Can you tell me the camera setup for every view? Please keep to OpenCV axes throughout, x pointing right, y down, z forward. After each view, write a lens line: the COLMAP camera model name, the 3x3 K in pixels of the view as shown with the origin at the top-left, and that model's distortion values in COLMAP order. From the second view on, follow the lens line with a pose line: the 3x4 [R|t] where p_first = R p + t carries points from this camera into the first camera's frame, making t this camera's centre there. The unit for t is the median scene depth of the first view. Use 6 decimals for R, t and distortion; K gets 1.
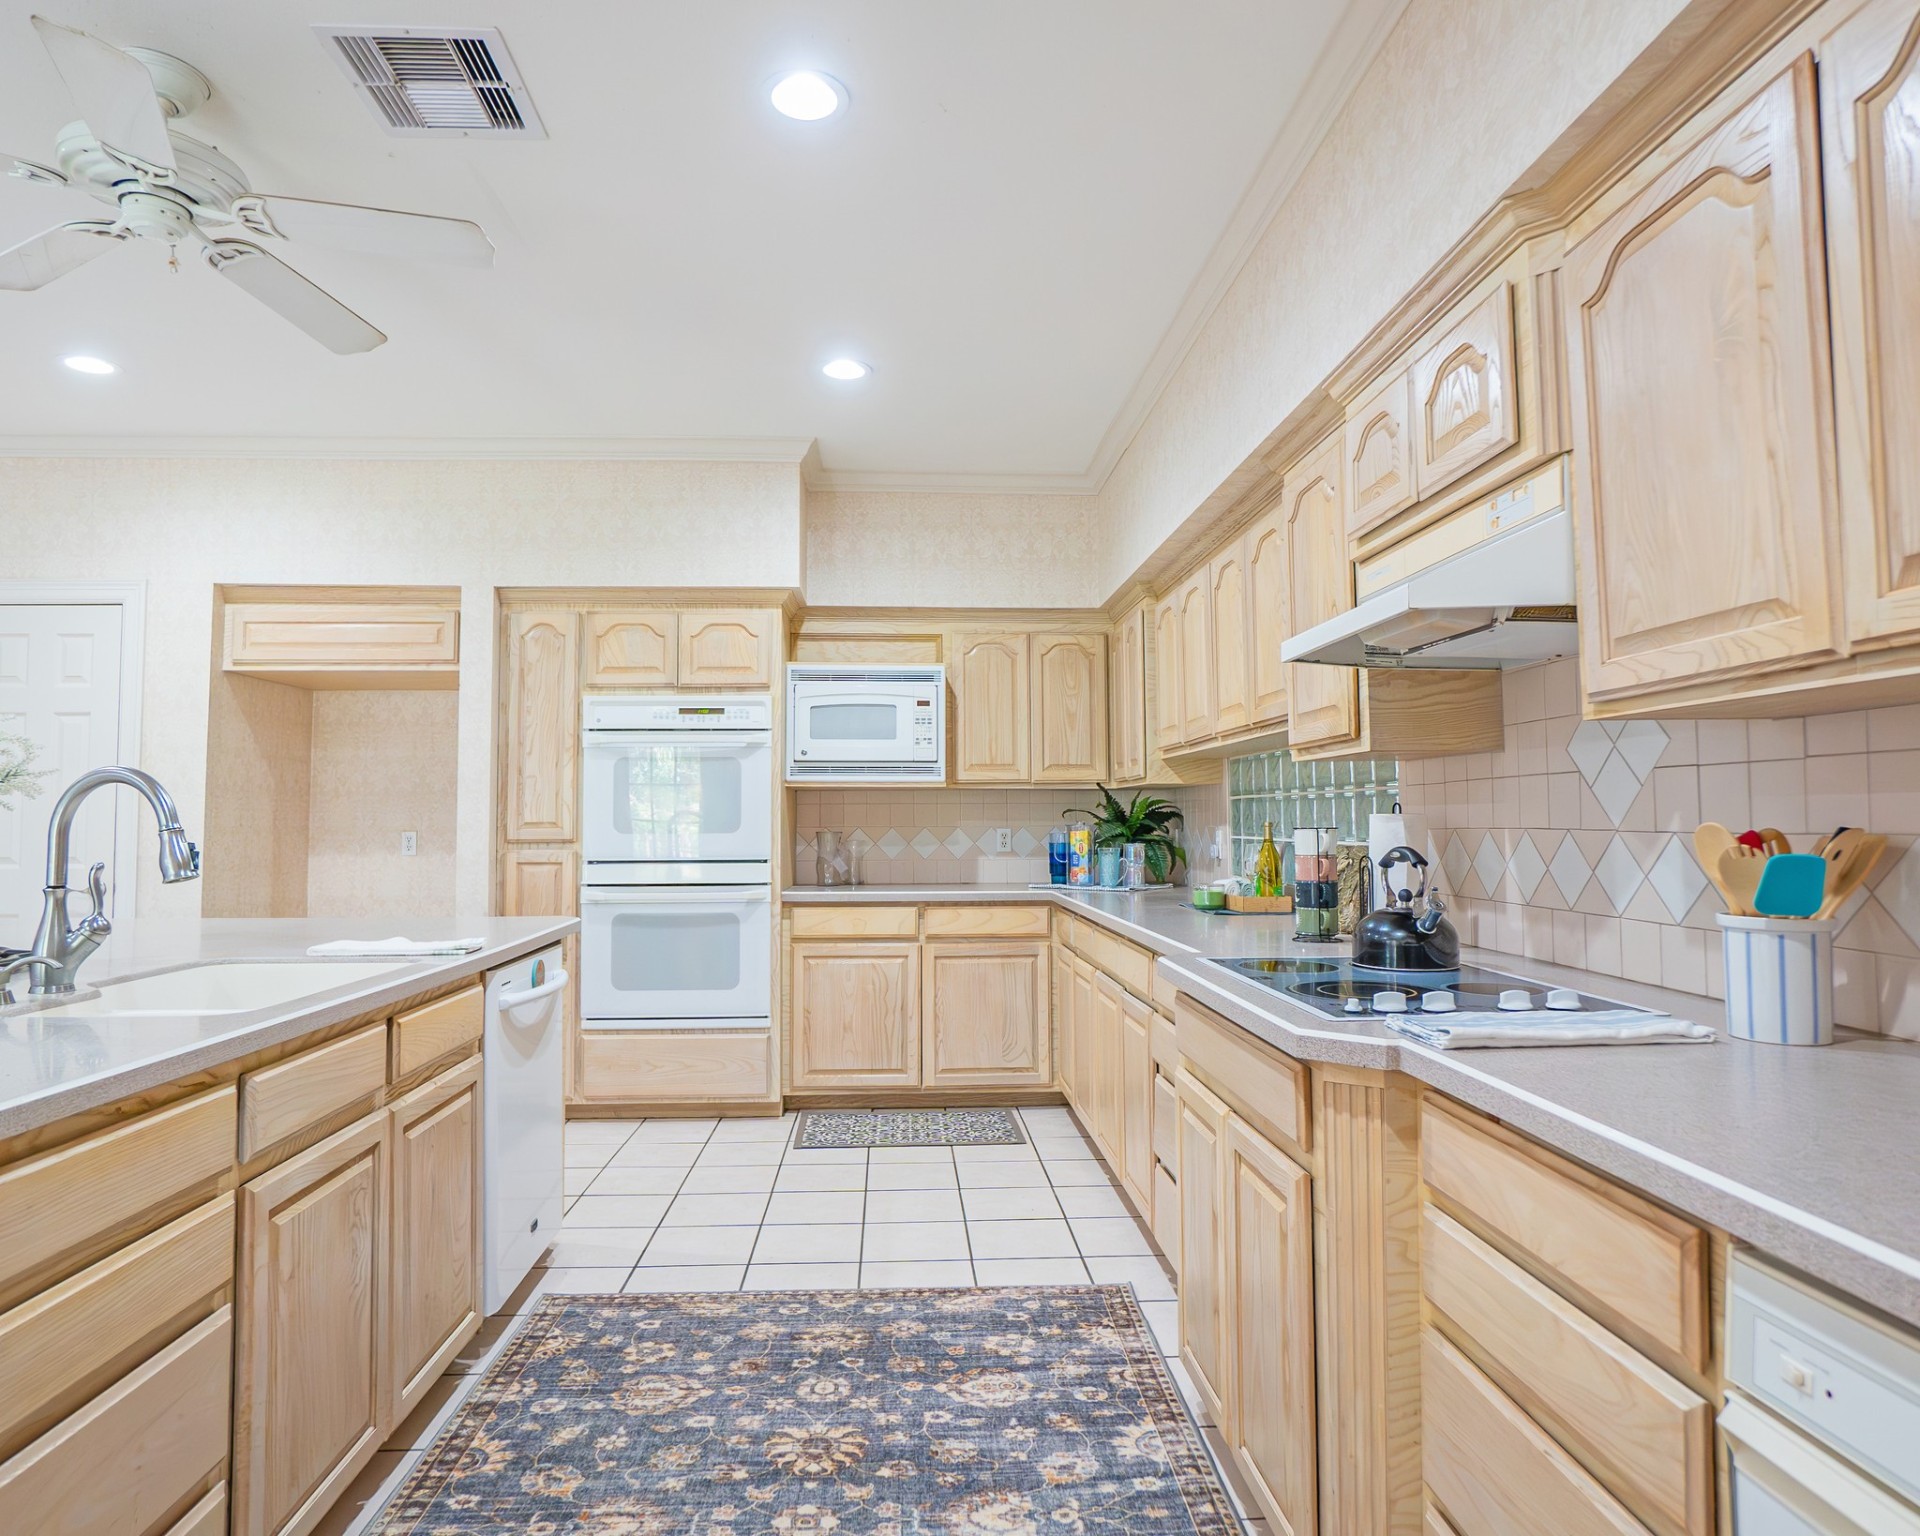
lens RADIAL K [[1164.0, 0, 966.0], [0, 1164.0, 759.0], [0, 0, 1]] dist [-0.037864, 0.020742]
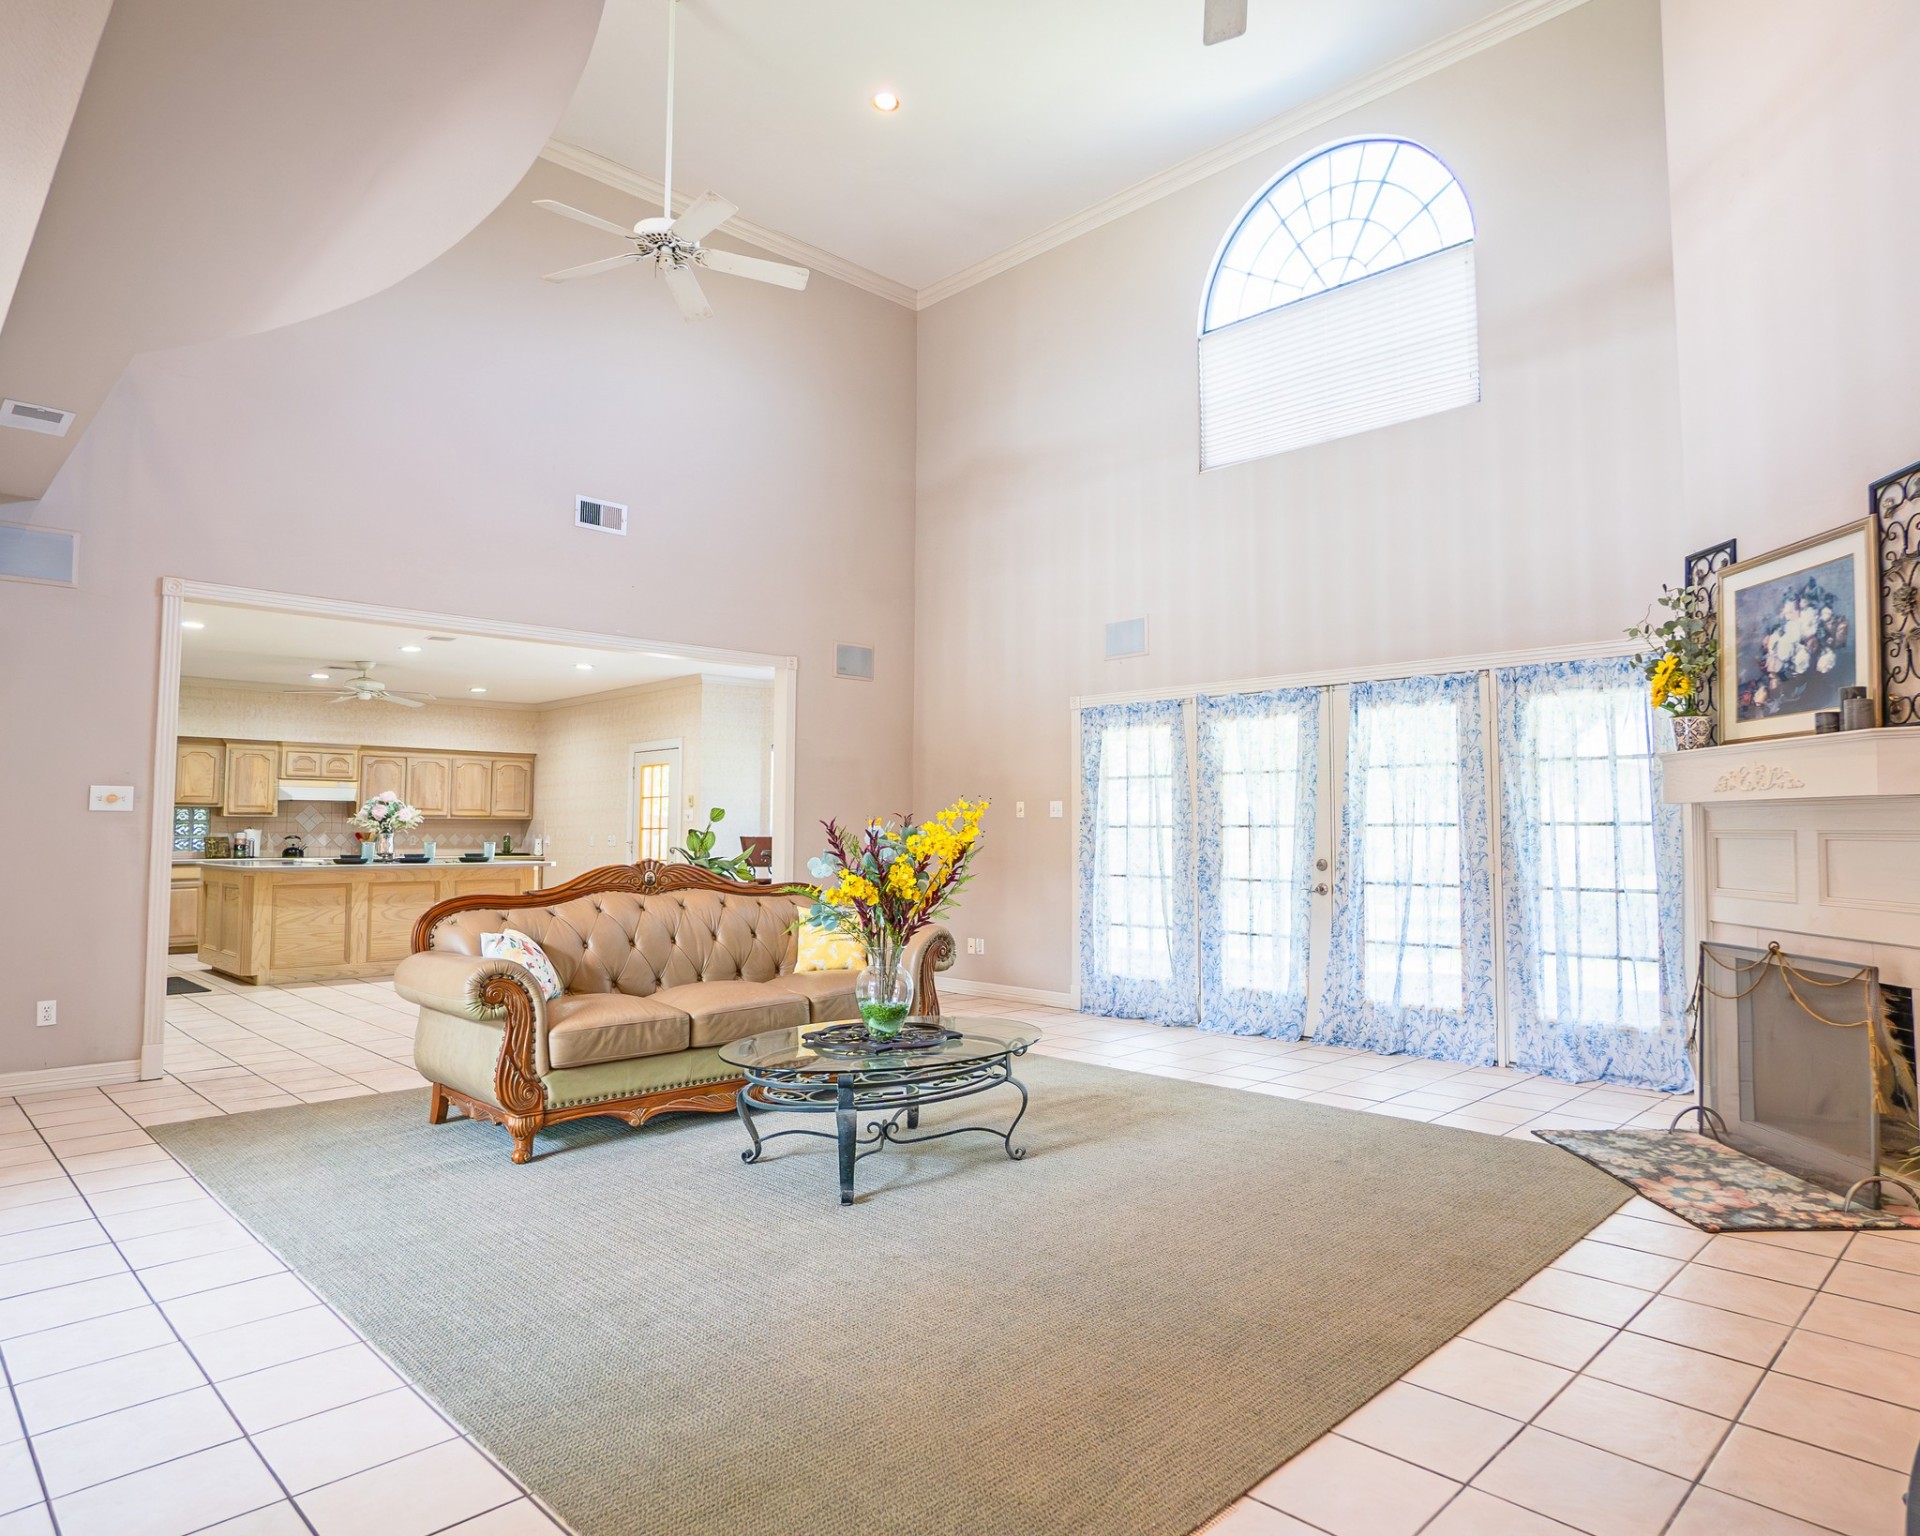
lens RADIAL K [[1164.0, 0, 1005.4], [0, 1164.0, 744.5], [0, 0, 1]] dist [-0.037864, 0.020742]
pose [[-0.677401, 0.059061, 0.733239, -2.842433], [-0.036050, 0.992909, -0.113281, 0.069824], [-0.734730, -0.103170, -0.670469, 1.075927]]
